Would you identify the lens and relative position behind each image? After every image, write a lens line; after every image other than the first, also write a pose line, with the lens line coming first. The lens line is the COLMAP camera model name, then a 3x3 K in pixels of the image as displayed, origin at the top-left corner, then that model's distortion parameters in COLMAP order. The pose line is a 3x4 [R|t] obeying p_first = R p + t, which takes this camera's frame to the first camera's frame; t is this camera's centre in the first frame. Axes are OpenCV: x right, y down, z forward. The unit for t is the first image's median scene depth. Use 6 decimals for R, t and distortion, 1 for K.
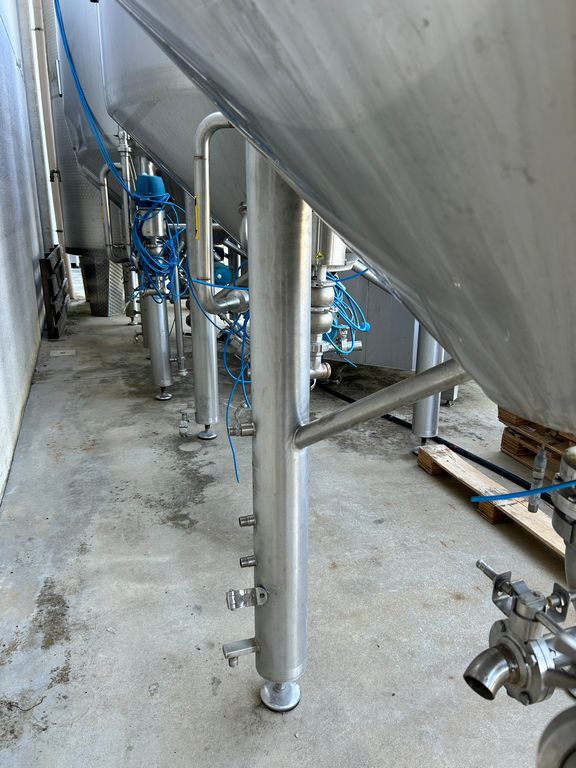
lens RADIAL K [[579.2, 0, 288.8], [0, 579.2, 383.2], [0, 0, 1]] dist [0.018009, -0.024911]
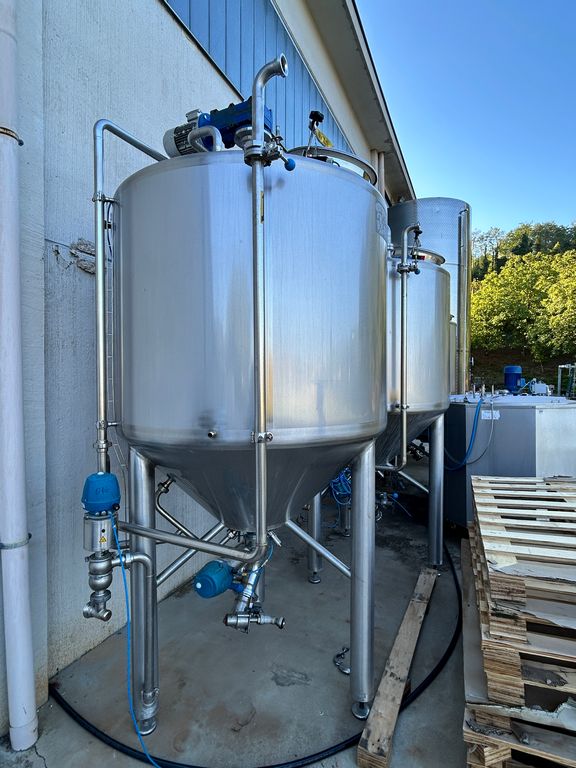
lens RADIAL K [[406.3, 0, 287.7], [0, 406.3, 386.2], [0, 0, 1]] dist [-0.009523, 0.001441]
pose [[0.719512, 0.007972, -0.694434, 1.071052], [-0.194464, 0.962246, -0.190440, -0.154442], [0.666698, 0.272066, 0.693897, -0.463293]]
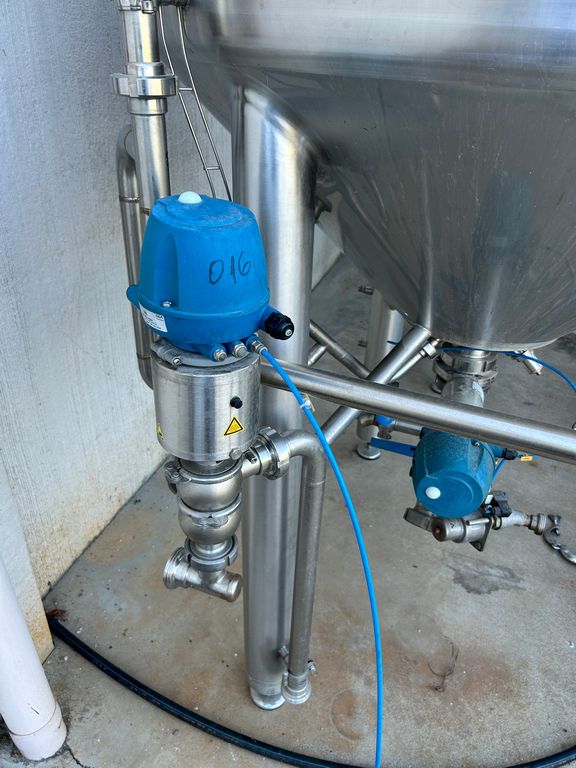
lens RADIAL K [[579.2, 0, 288.2], [0, 579.2, 388.3], [0, 0, 1]] dist [0.018009, -0.024911]
pose [[0.773596, 0.348019, -0.529558, 0.435797], [-0.207062, 0.928644, 0.307809, -0.074845], [0.598894, -0.128468, 0.790457, -0.313270]]
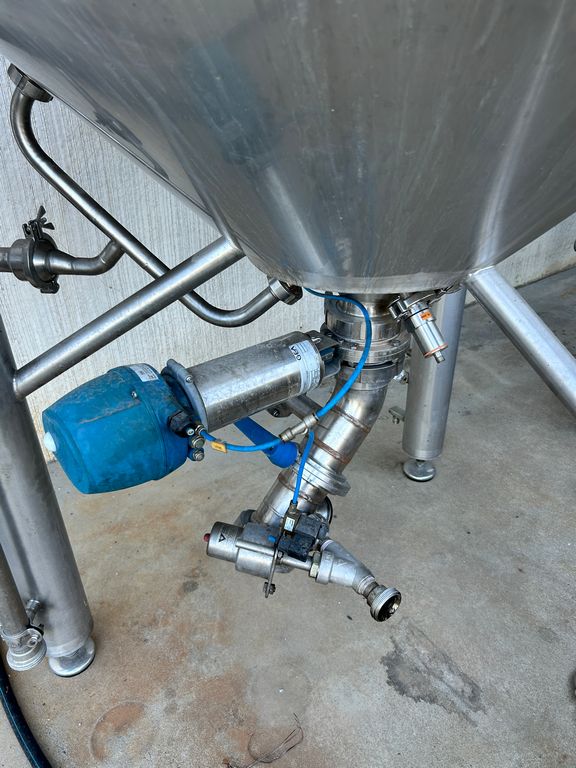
lens RADIAL K [[579.2, 0, 288.4], [0, 579.2, 384.2], [0, 0, 1]] dist [0.018009, -0.024911]
pose [[0.283120, 0.481689, -0.829348, 0.610526], [-0.252810, 0.871628, 0.419942, -0.071658], [0.925165, 0.090773, 0.368551, 0.159908]]
